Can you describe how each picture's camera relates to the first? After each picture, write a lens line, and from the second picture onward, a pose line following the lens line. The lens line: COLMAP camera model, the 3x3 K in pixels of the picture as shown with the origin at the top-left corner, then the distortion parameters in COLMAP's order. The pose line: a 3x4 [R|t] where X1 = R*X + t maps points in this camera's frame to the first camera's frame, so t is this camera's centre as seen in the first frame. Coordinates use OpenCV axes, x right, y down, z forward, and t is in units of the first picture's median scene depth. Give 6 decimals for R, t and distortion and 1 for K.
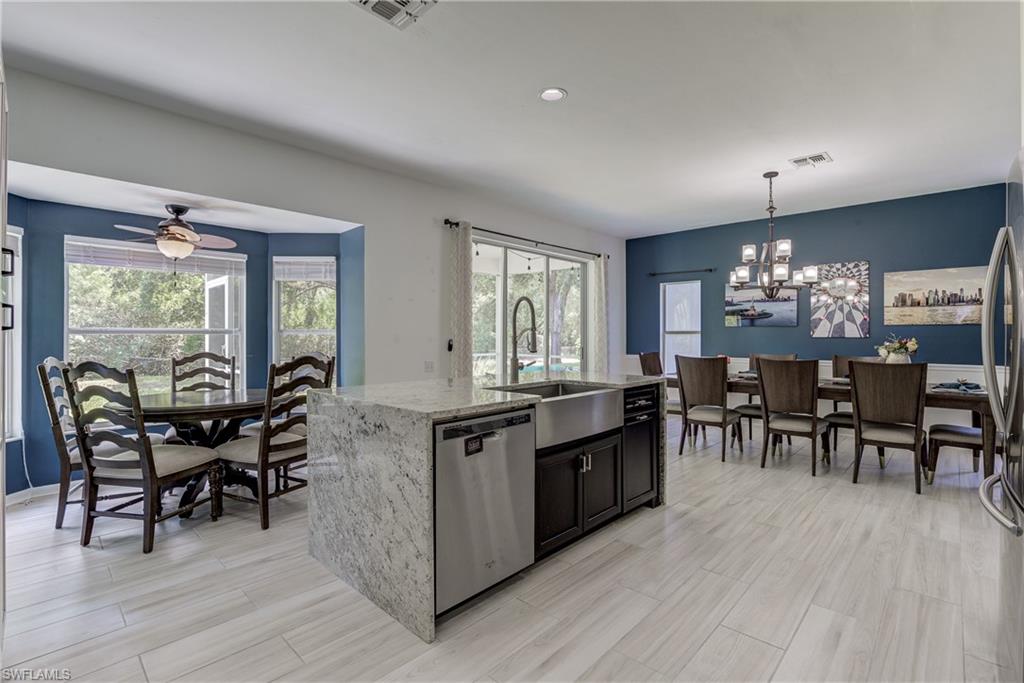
lens RADIAL K [[469.4, 0, 518.2], [0, 469.4, 335.1], [0, 0, 1]] dist [-0.043329, 0.011058]
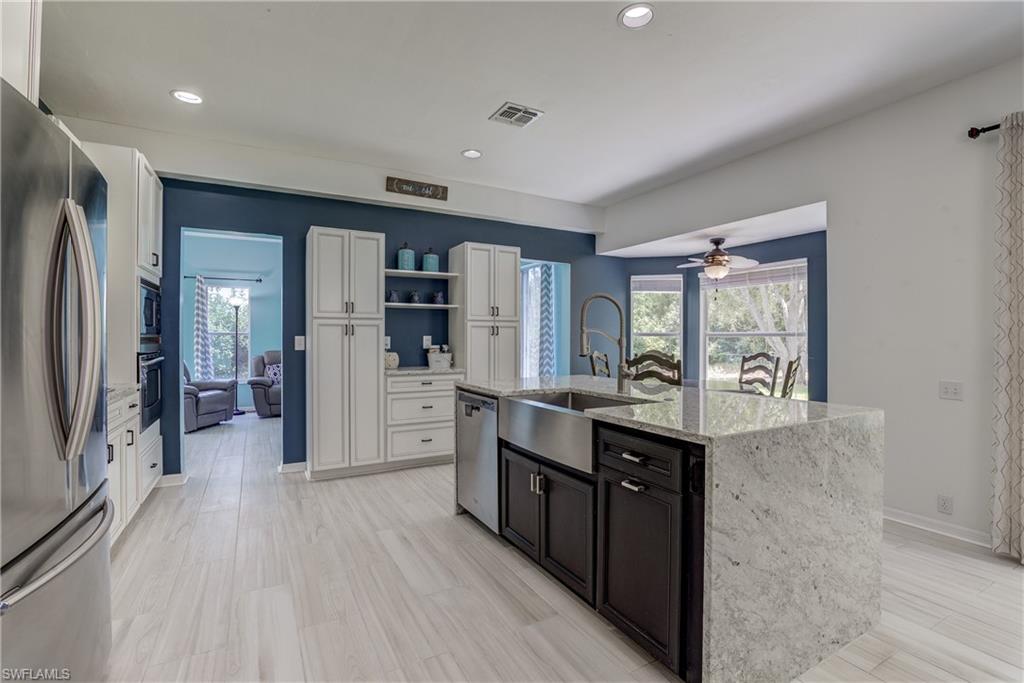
lens RADIAL K [[469.4, 0, 518.2], [0, 469.4, 335.1], [0, 0, 1]] dist [-0.043329, 0.011058]
pose [[-0.302887, -0.004162, -0.953017, 0.617083], [-0.001678, 0.999991, -0.003834, -0.000132], [0.953025, 0.000438, -0.302891, 0.768583]]
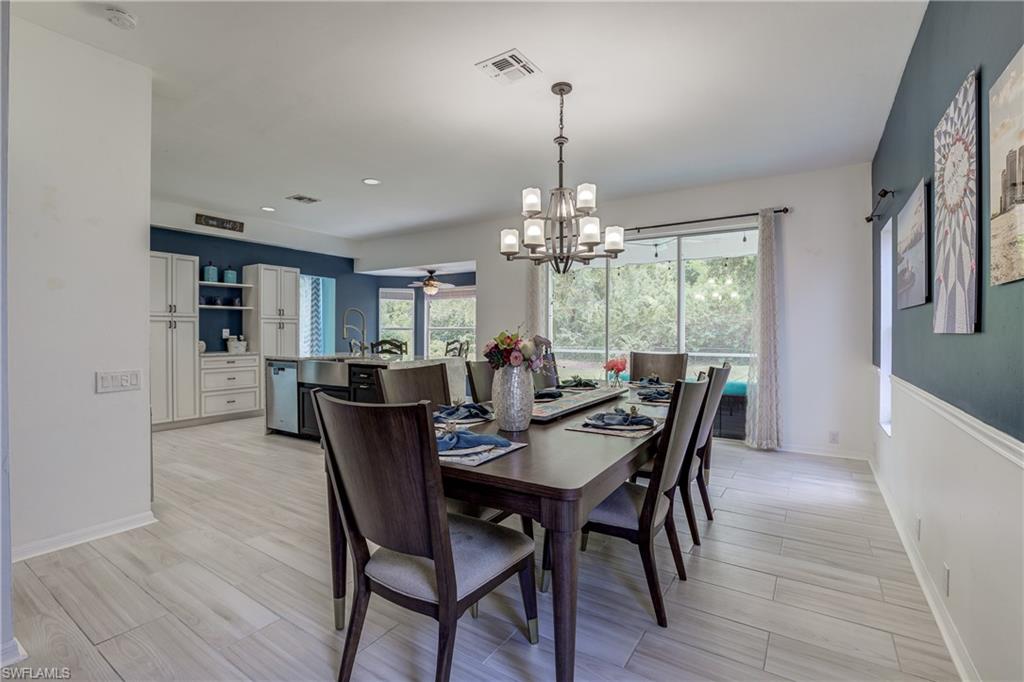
lens RADIAL K [[465.0, 0, 519.9], [0, 465.0, 334.5], [0, 0, 1]] dist [-0.039774, 0.009537]
pose [[0.189997, 0.005369, -0.981770, 1.298958], [-0.002084, 0.999985, 0.005065, 0.006148], [0.981782, 0.001084, 0.190005, 0.888262]]
